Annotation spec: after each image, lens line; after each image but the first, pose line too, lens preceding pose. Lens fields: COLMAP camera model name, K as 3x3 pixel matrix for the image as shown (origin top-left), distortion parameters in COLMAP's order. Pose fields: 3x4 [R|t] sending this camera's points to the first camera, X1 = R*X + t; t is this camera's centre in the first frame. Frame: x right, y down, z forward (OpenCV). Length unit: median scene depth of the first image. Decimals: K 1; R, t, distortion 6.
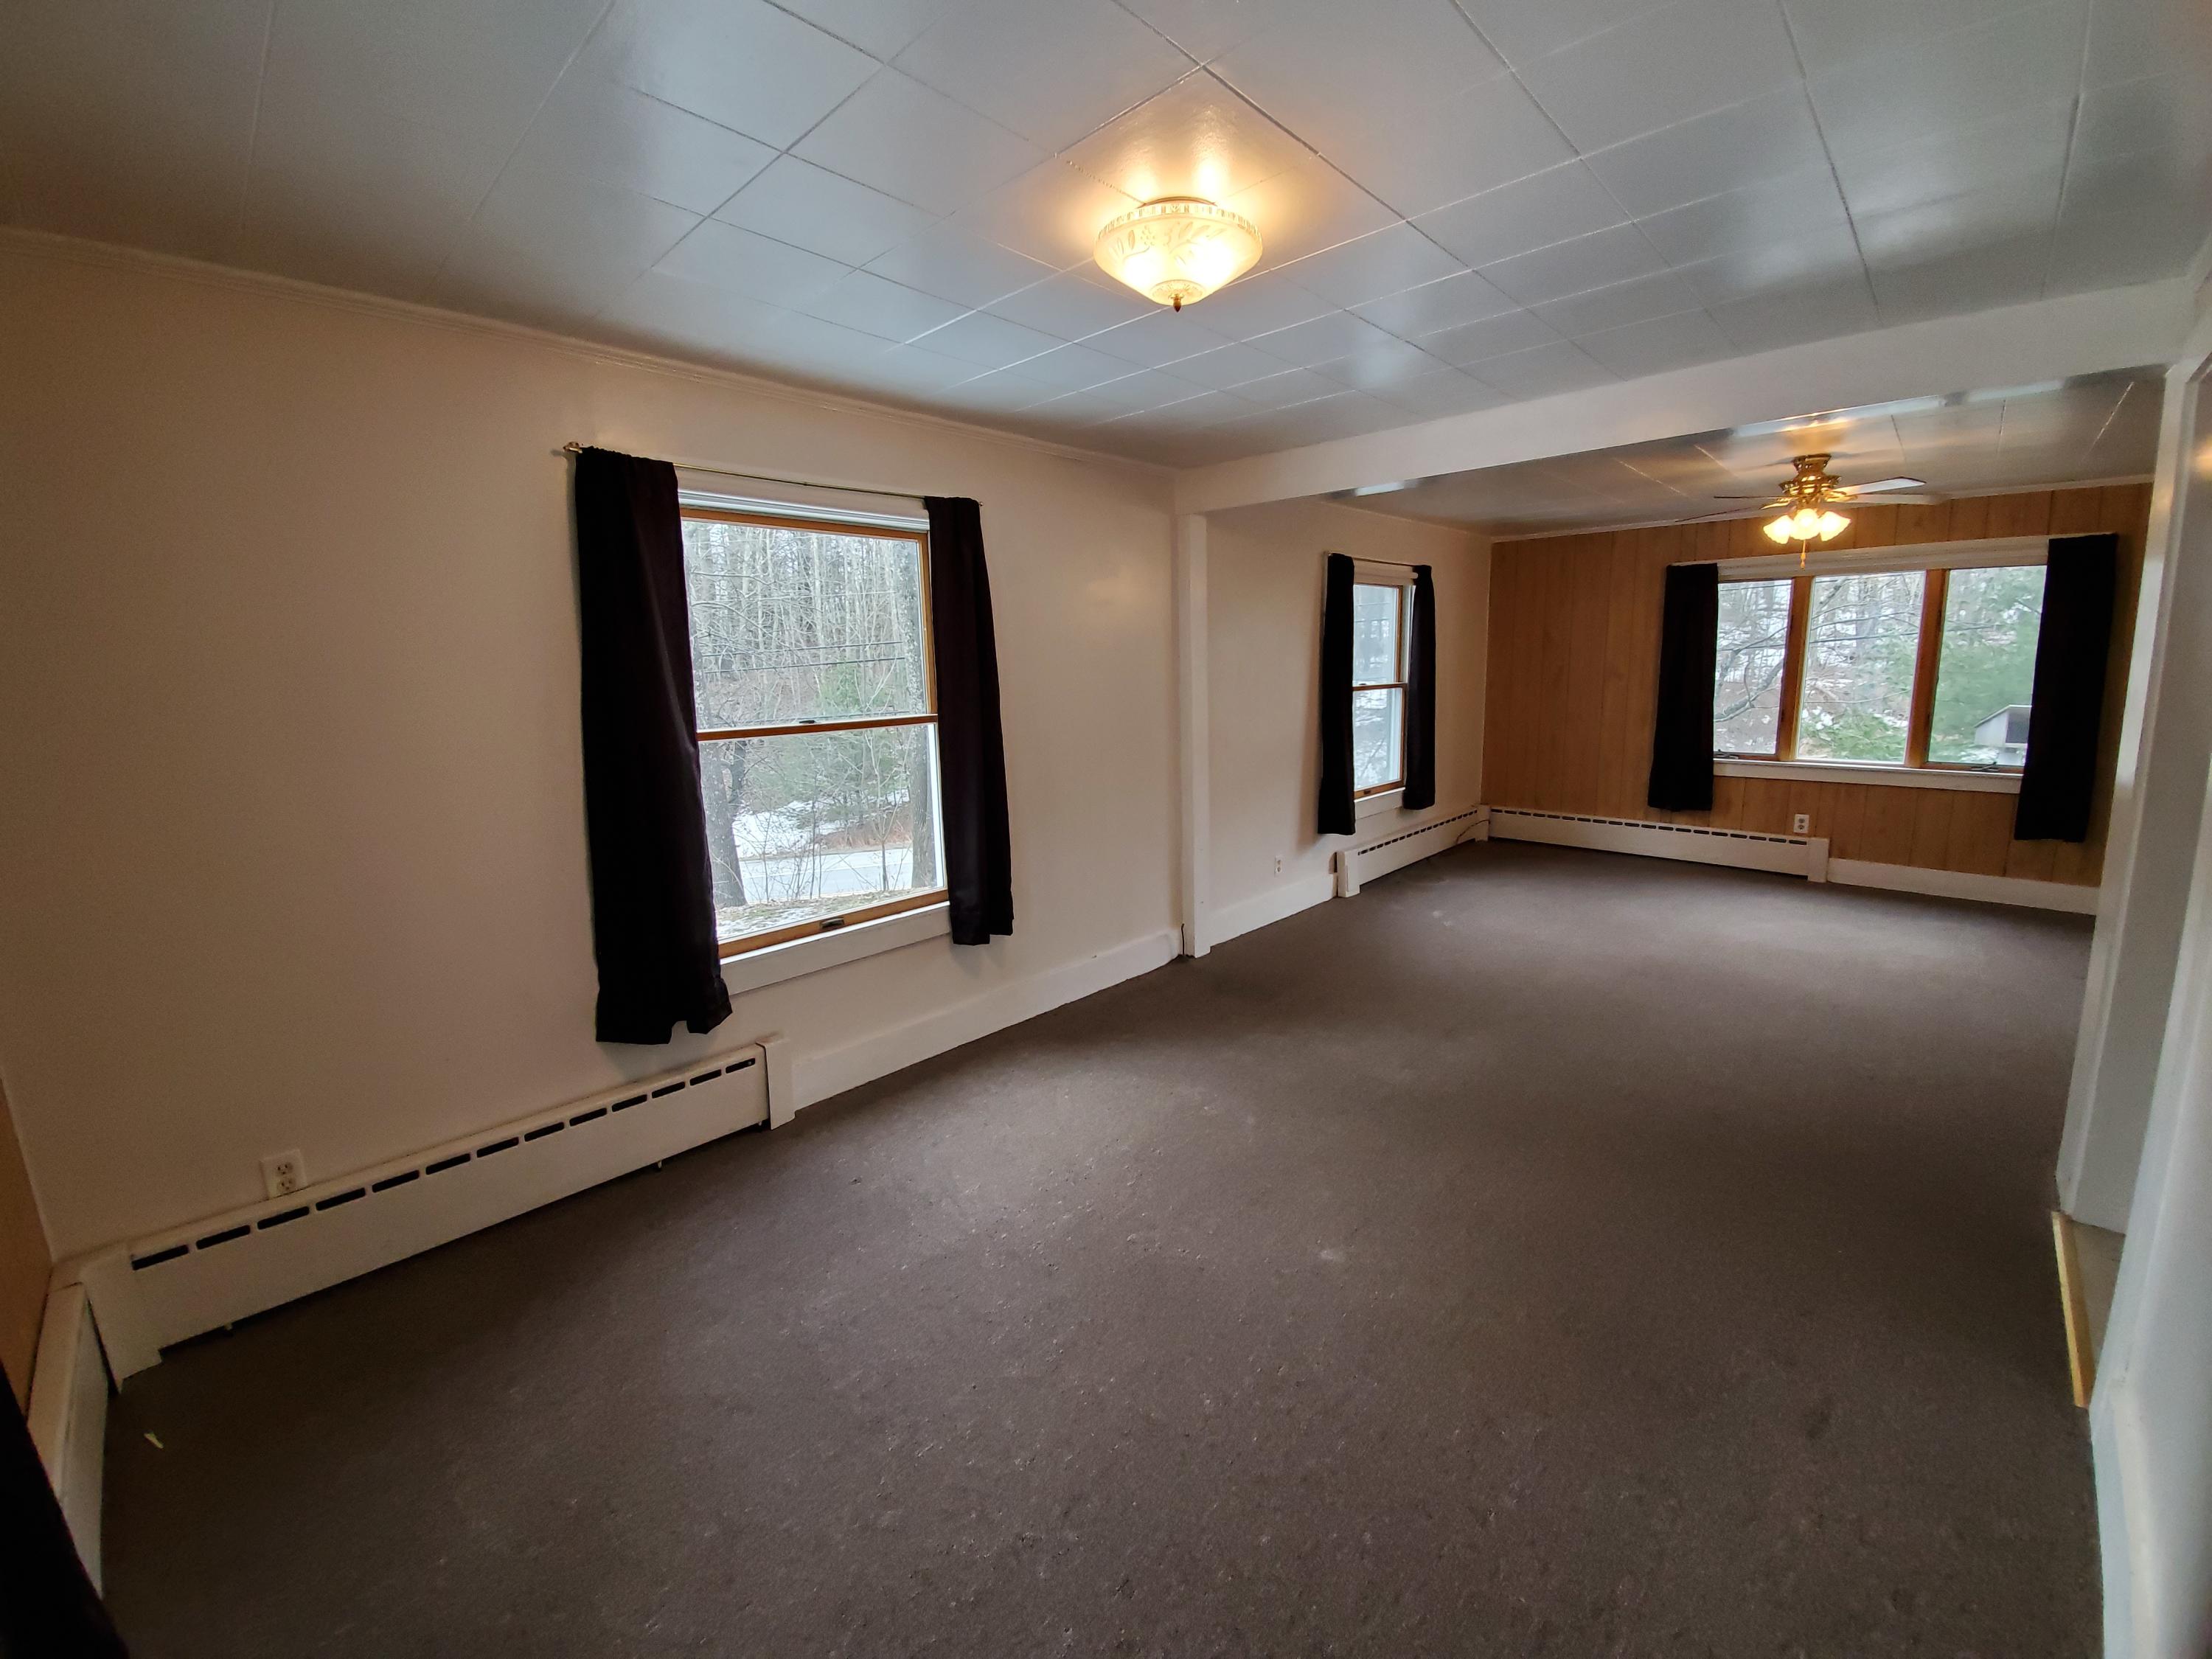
lens RADIAL K [[887.8, 0, 1131.5], [0, 887.8, 817.2], [0, 0, 1]] dist [-0.002240, -0.000612]
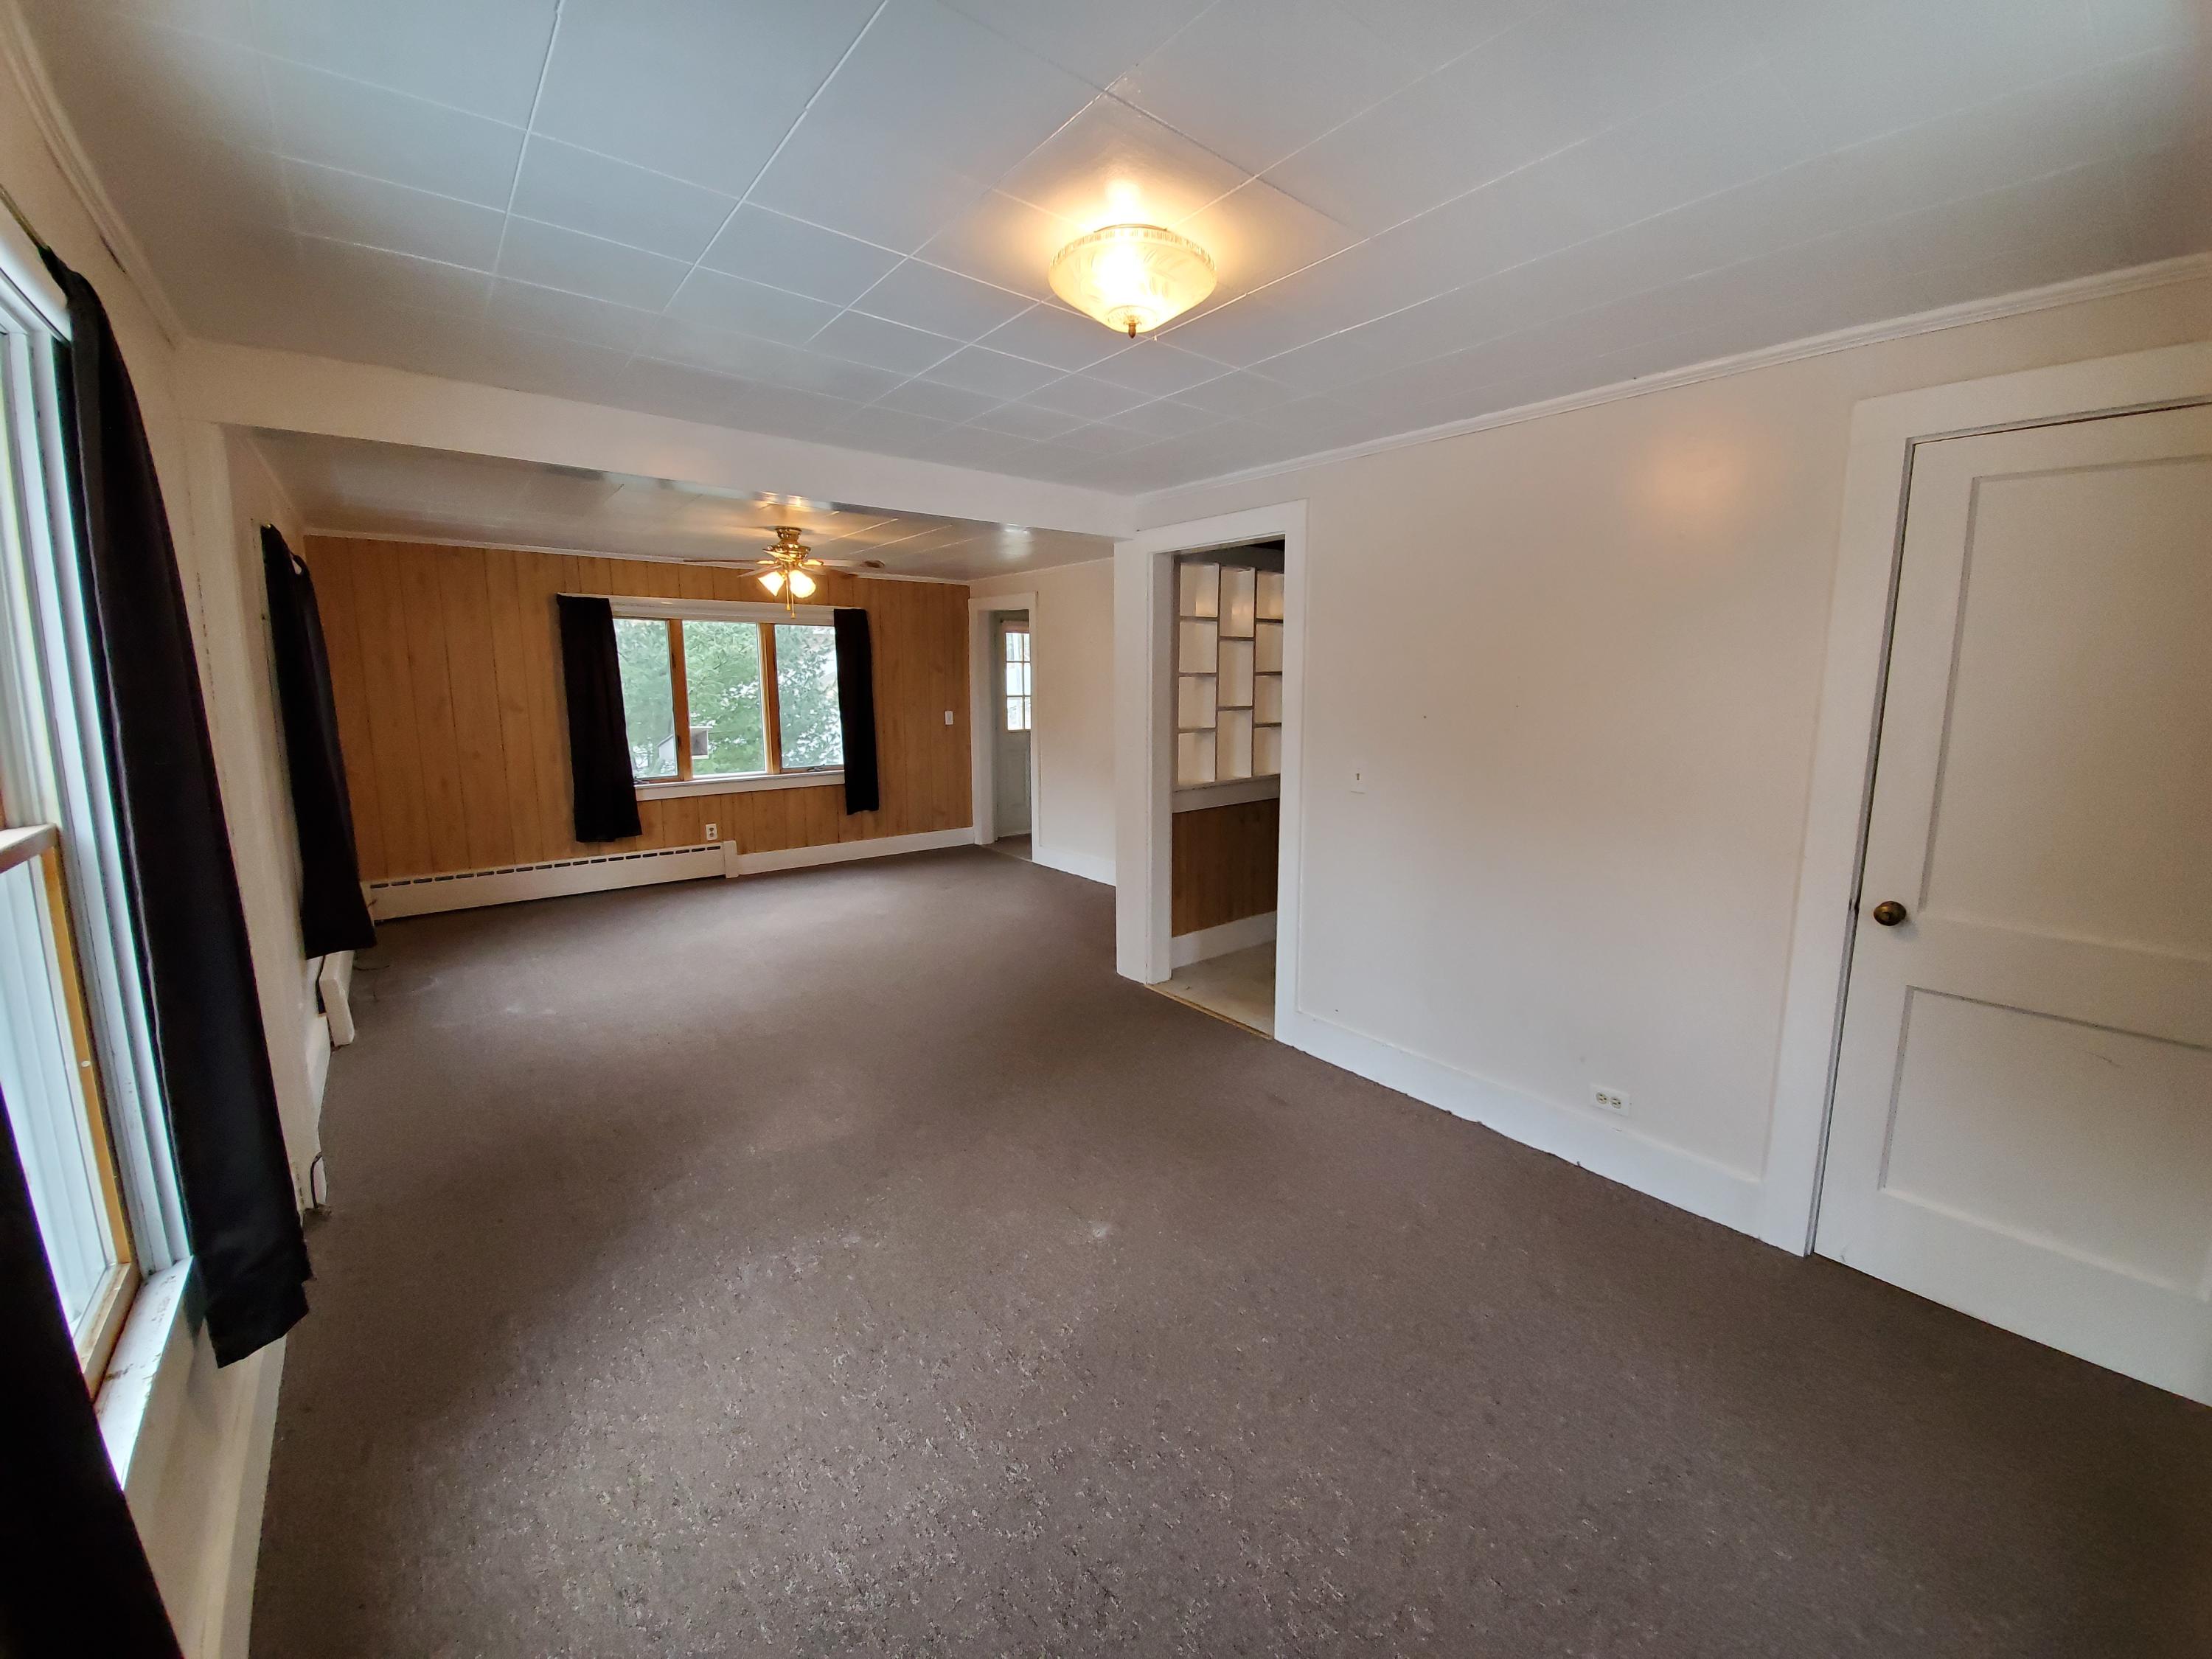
lens RADIAL K [[887.8, 0, 1139.8], [0, 887.8, 797.0], [0, 0, 1]] dist [-0.002240, -0.000612]
pose [[0.113329, -0.115174, 0.986859, -0.345402], [0.173565, 0.980280, 0.094474, -0.054062], [-0.978280, 0.160578, 0.131084, 0.321399]]
